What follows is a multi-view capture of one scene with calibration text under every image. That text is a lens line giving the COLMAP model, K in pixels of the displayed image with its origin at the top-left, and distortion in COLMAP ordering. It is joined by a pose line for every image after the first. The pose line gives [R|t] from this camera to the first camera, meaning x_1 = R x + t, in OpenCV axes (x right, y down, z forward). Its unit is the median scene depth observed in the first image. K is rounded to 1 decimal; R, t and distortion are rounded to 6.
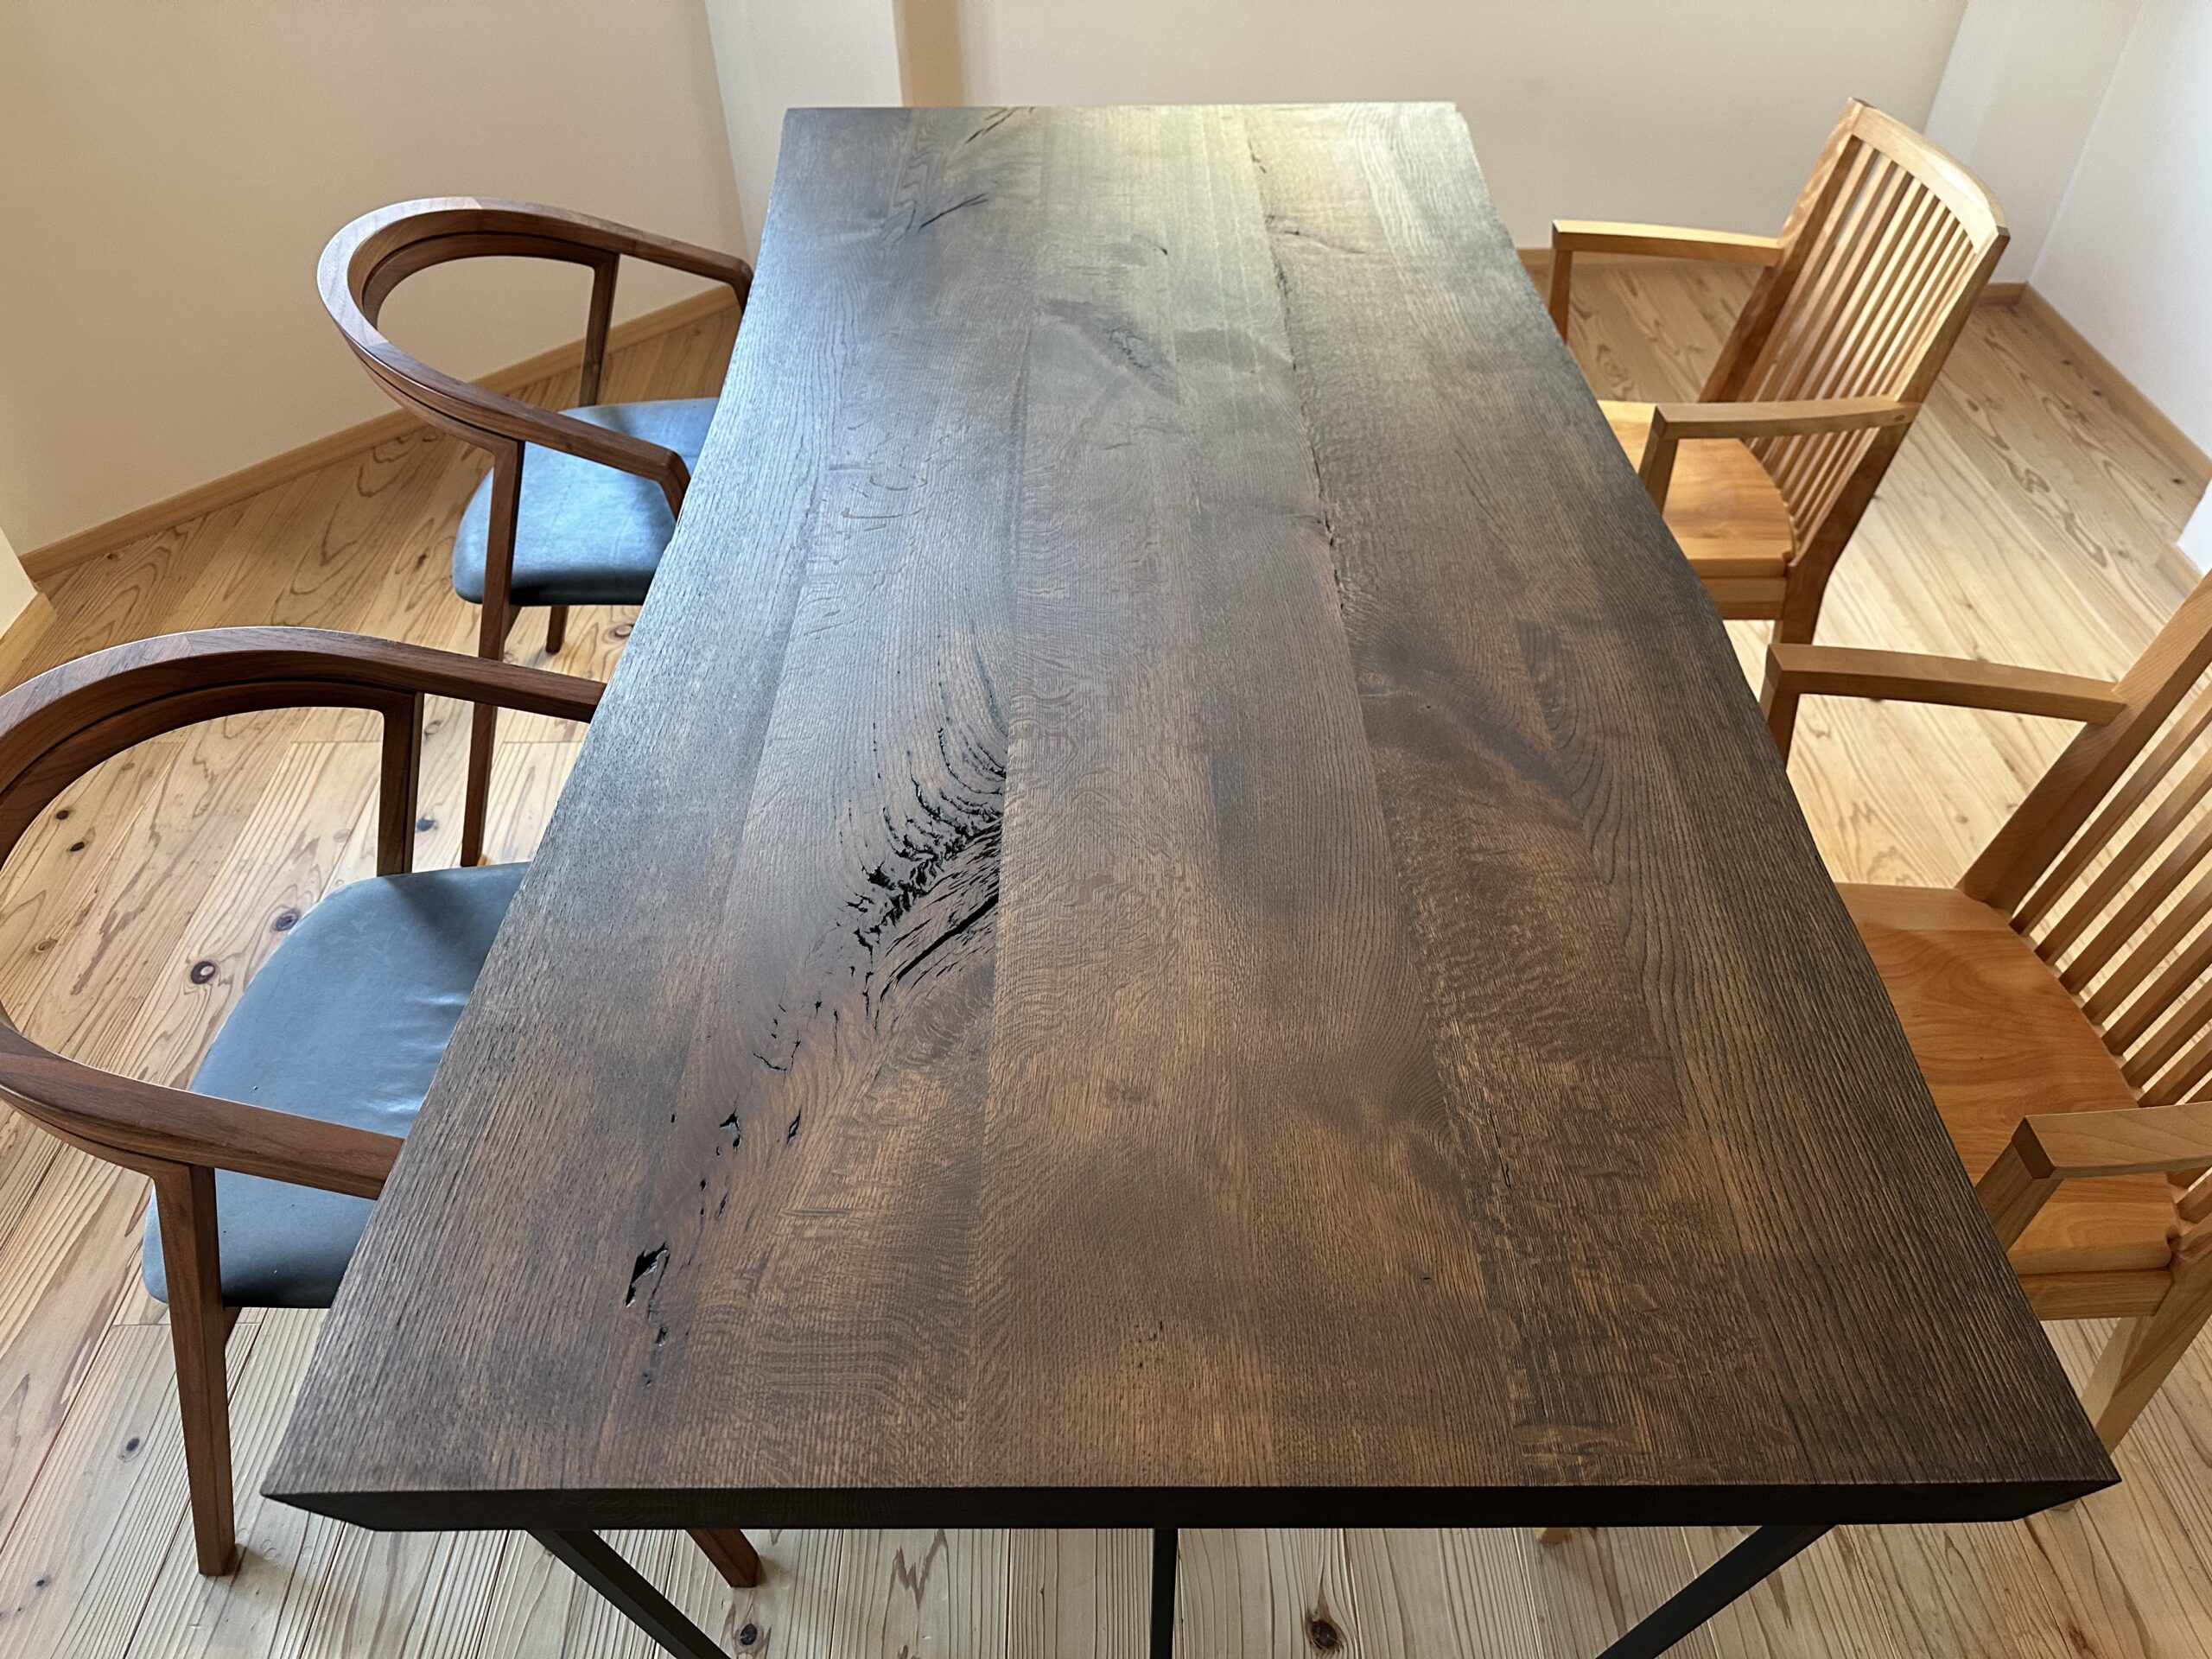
lens RADIAL K [[1561.6, 0, 1101.7], [0, 1561.6, 829.3], [0, 0, 1]] dist [0.006826, -0.003033]
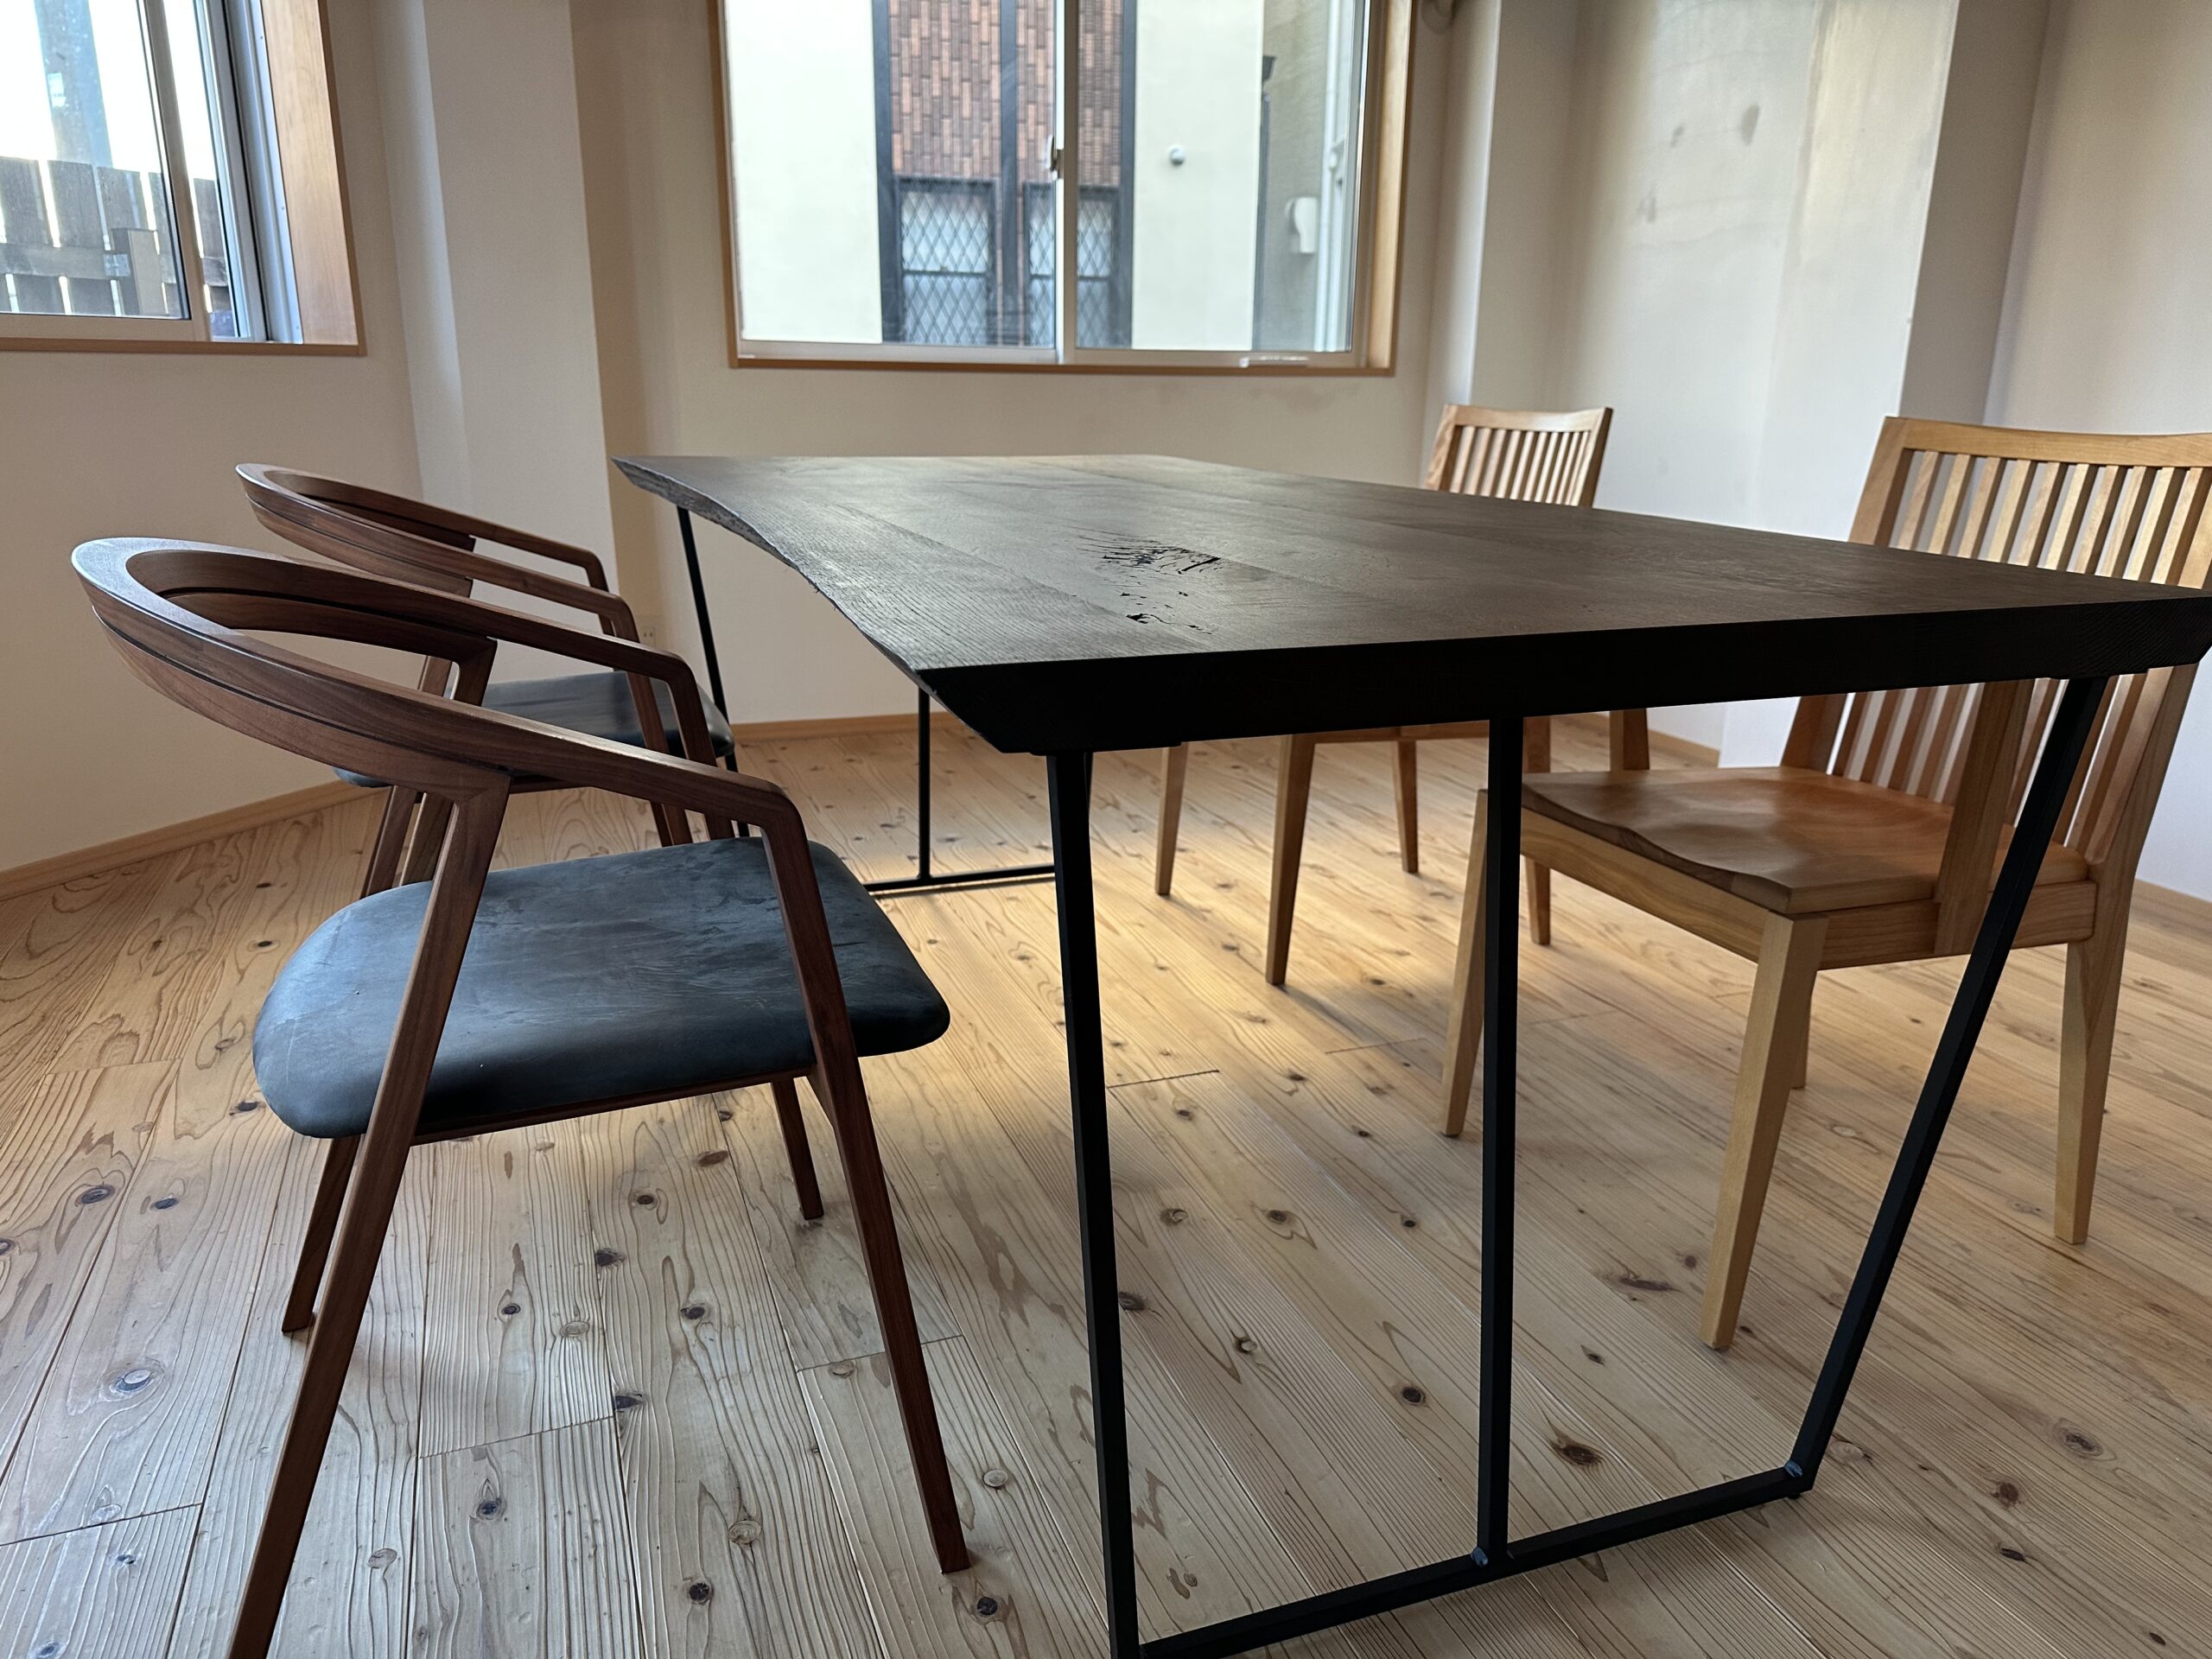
lens RADIAL K [[1561.6, 0, 1105.4], [0, 1561.6, 835.6], [0, 0, 1]] dist [0.006826, -0.003033]
pose [[0.940639, -0.086244, 0.328269, -0.272743], [0.222524, 0.887010, -0.404595, 0.341423], [-0.256284, 0.453625, 0.853547, 0.070003]]
